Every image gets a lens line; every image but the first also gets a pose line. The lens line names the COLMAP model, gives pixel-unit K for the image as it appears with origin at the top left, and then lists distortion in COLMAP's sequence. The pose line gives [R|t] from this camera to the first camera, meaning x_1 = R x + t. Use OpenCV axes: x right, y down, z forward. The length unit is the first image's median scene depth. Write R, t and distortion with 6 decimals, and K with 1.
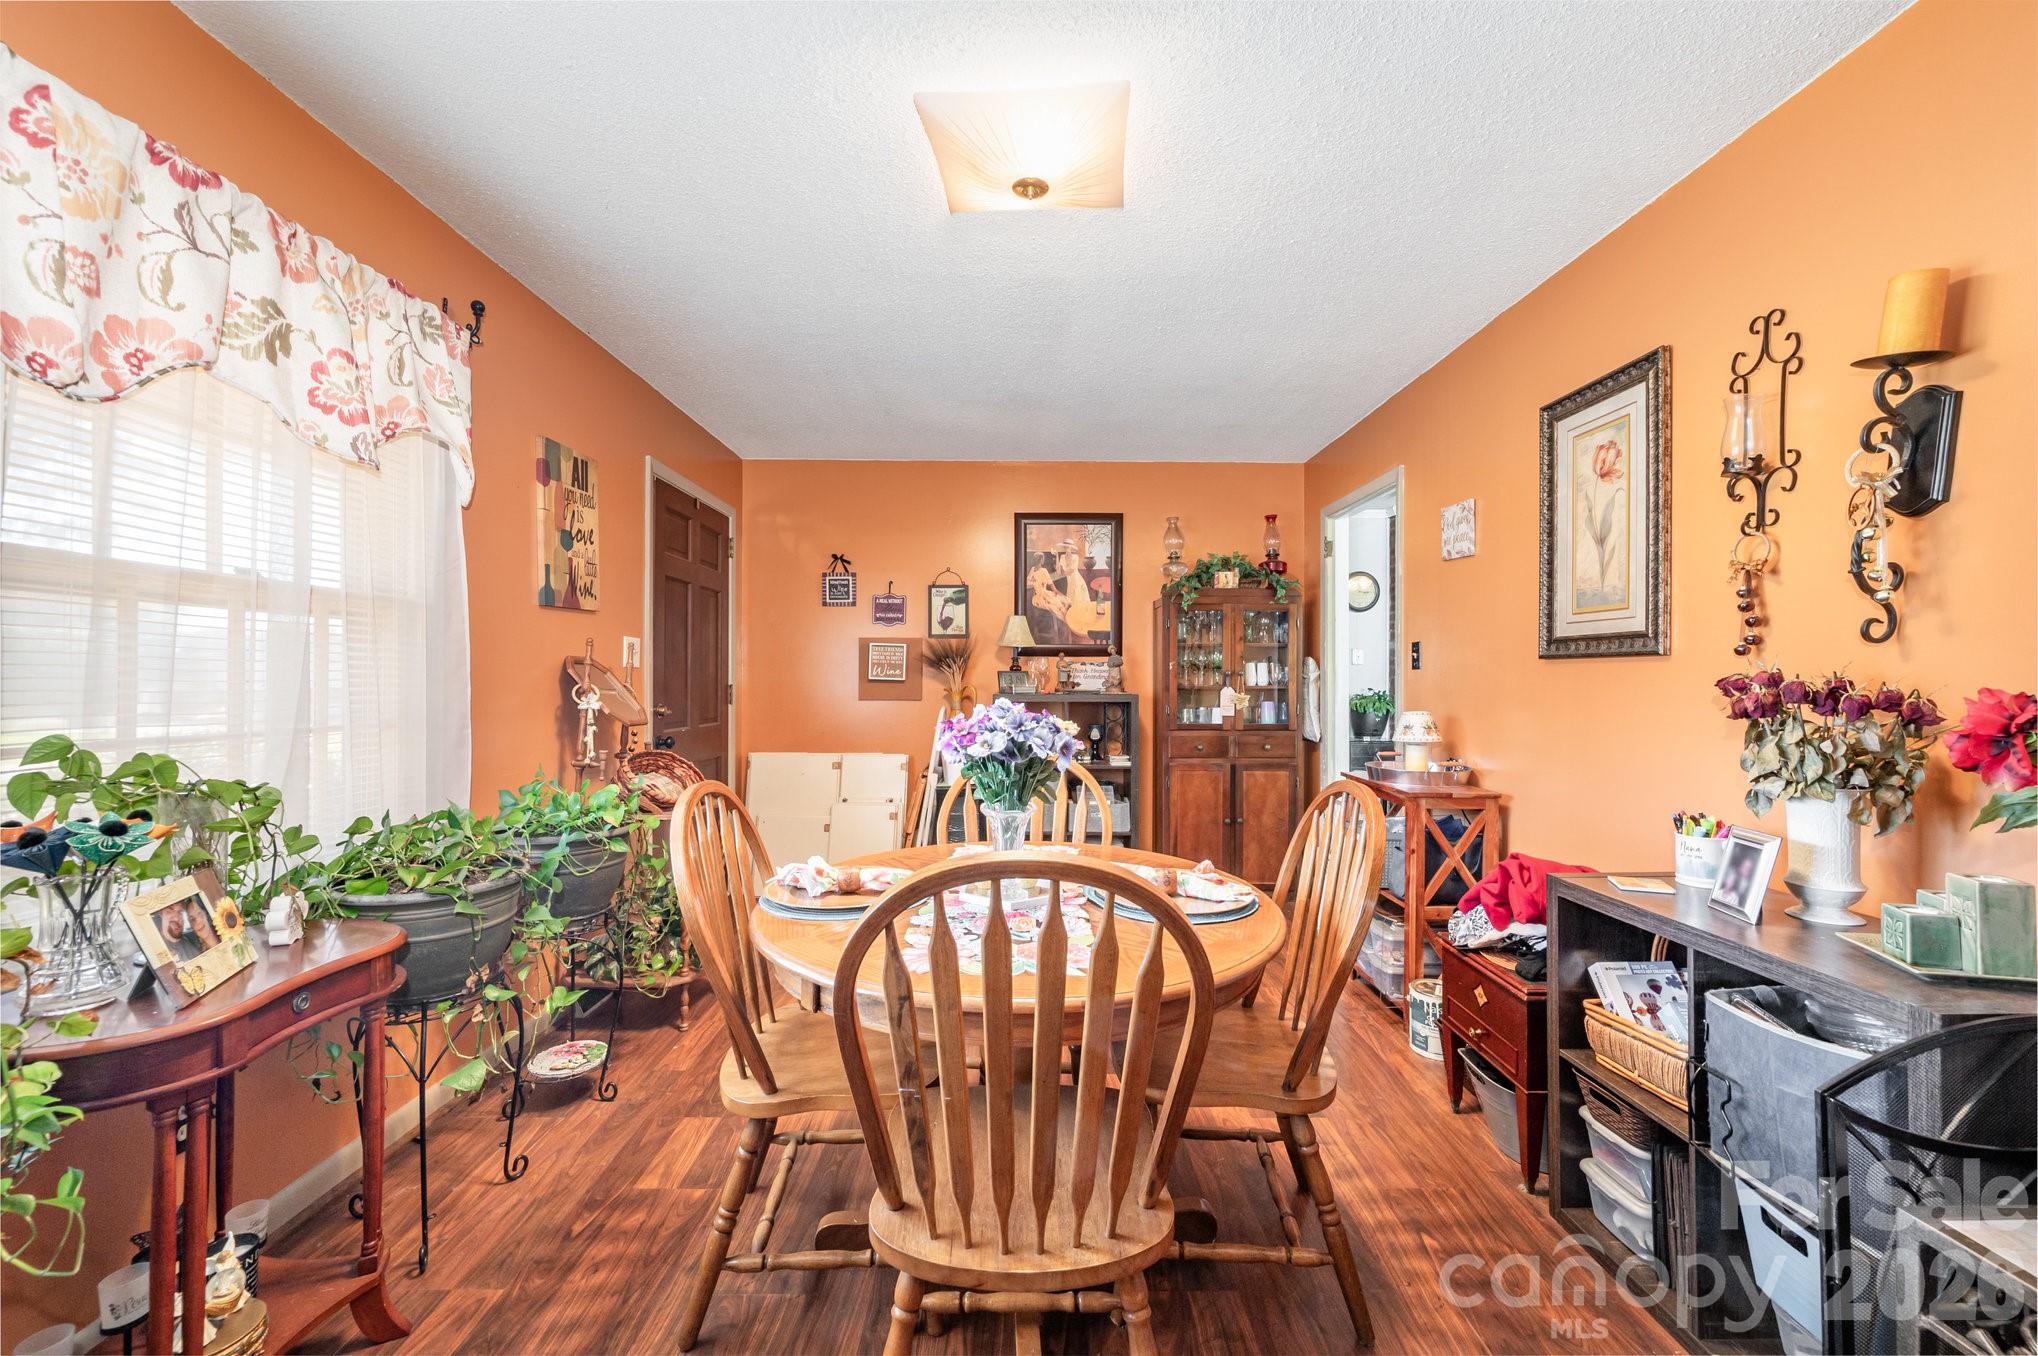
lens RADIAL K [[808.7, 0, 1016.3], [0, 808.7, 676.9], [0, 0, 1]] dist [0.001299, -0.000461]
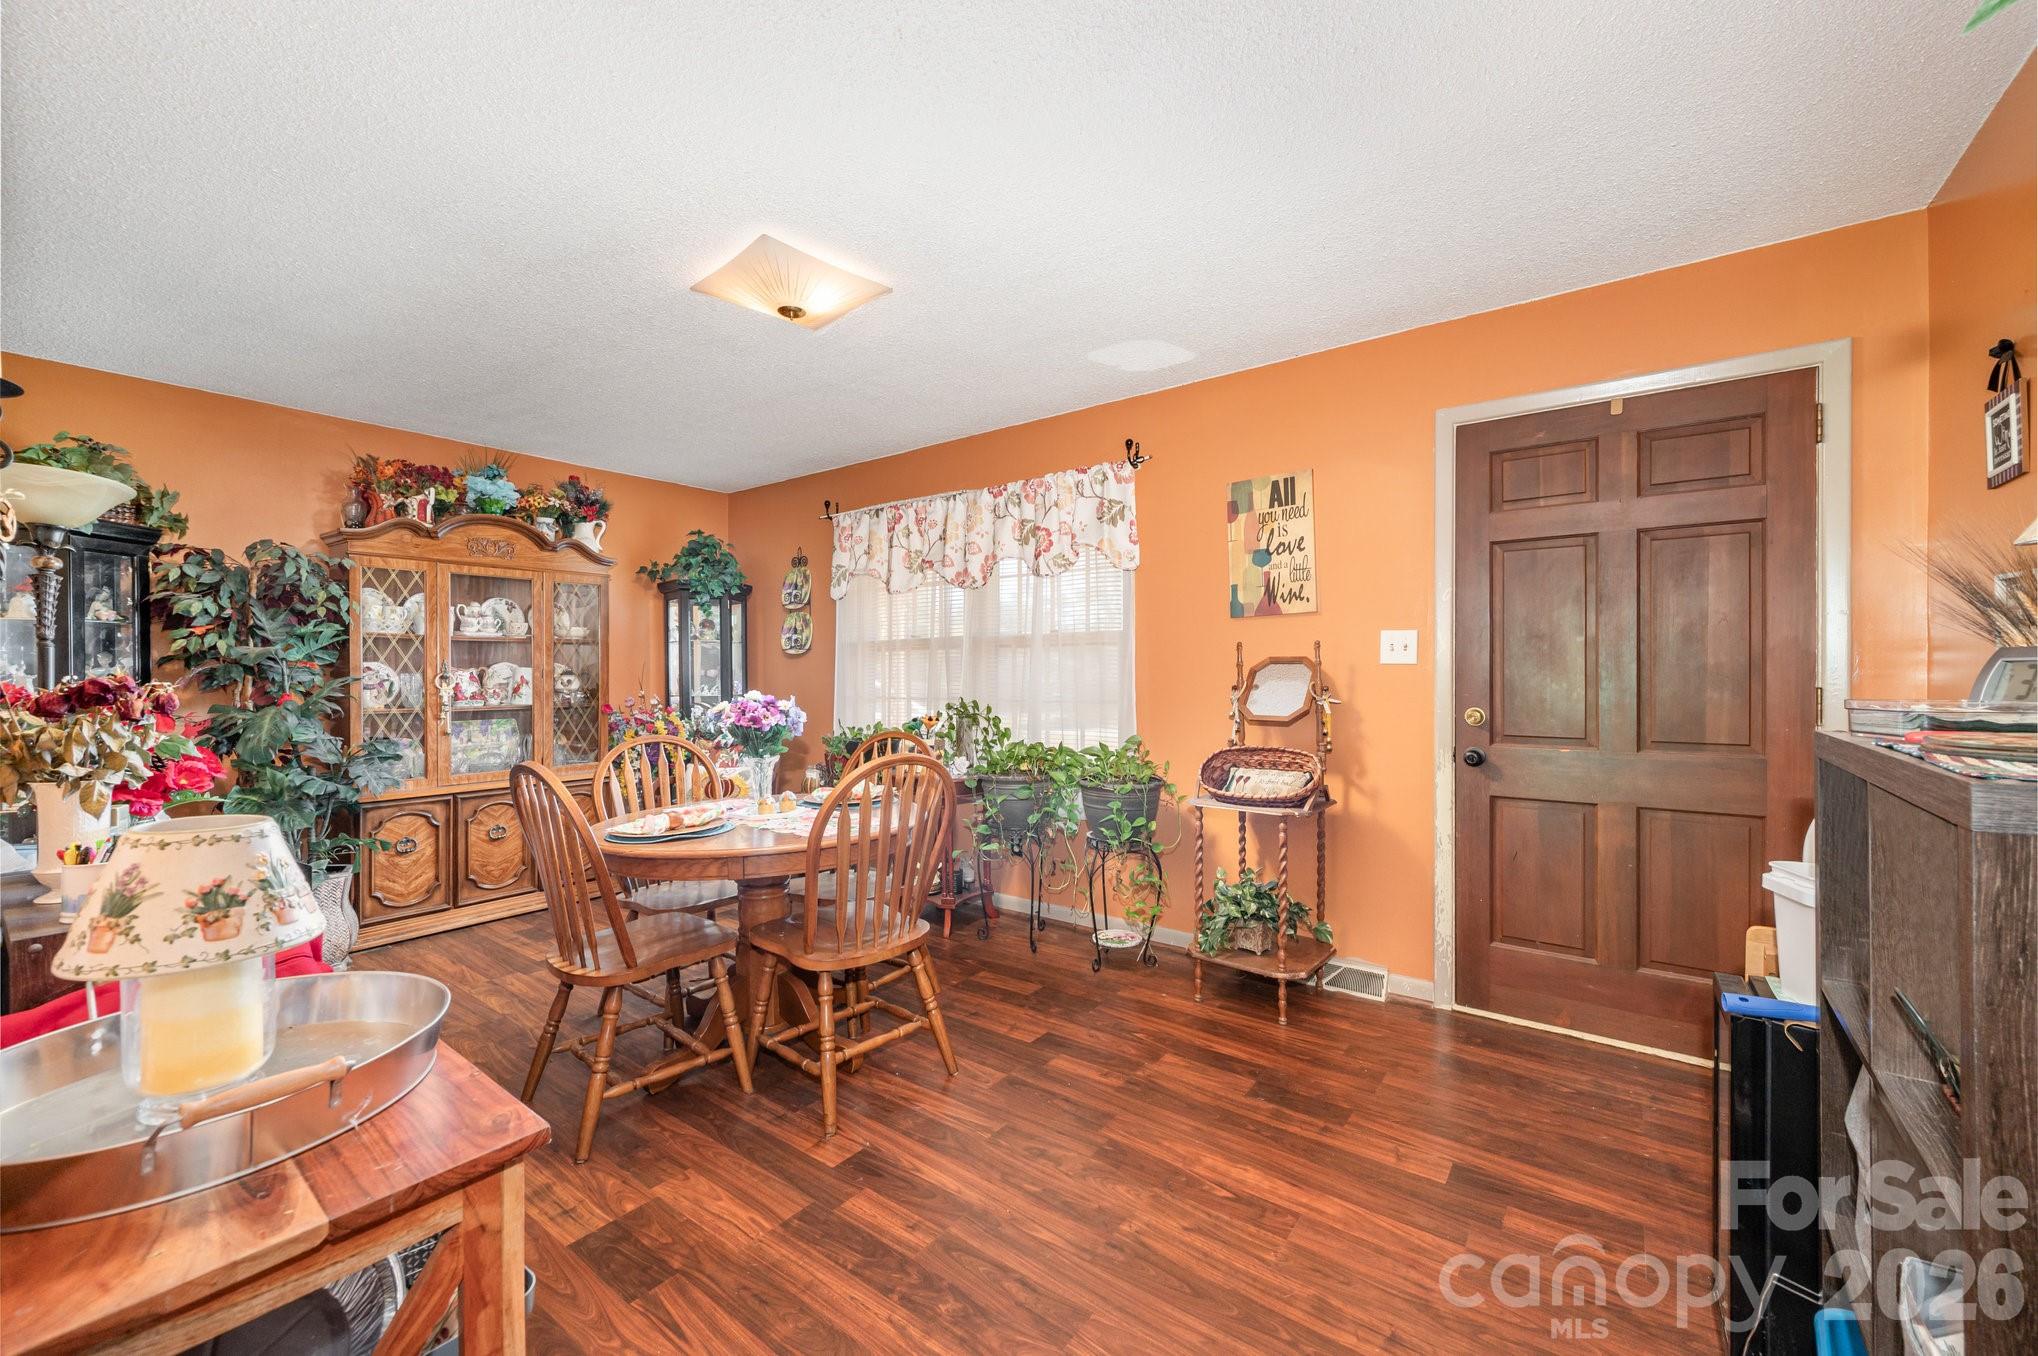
lens RADIAL K [[808.7, 0, 1019.2], [0, 808.7, 675.2], [0, 0, 1]] dist [0.001299, -0.000461]
pose [[-0.603250, 0.000779, -0.797552, 0.579079], [0.003704, 0.999991, -0.001825, 0.000865], [0.797544, -0.004055, -0.603248, 1.414018]]
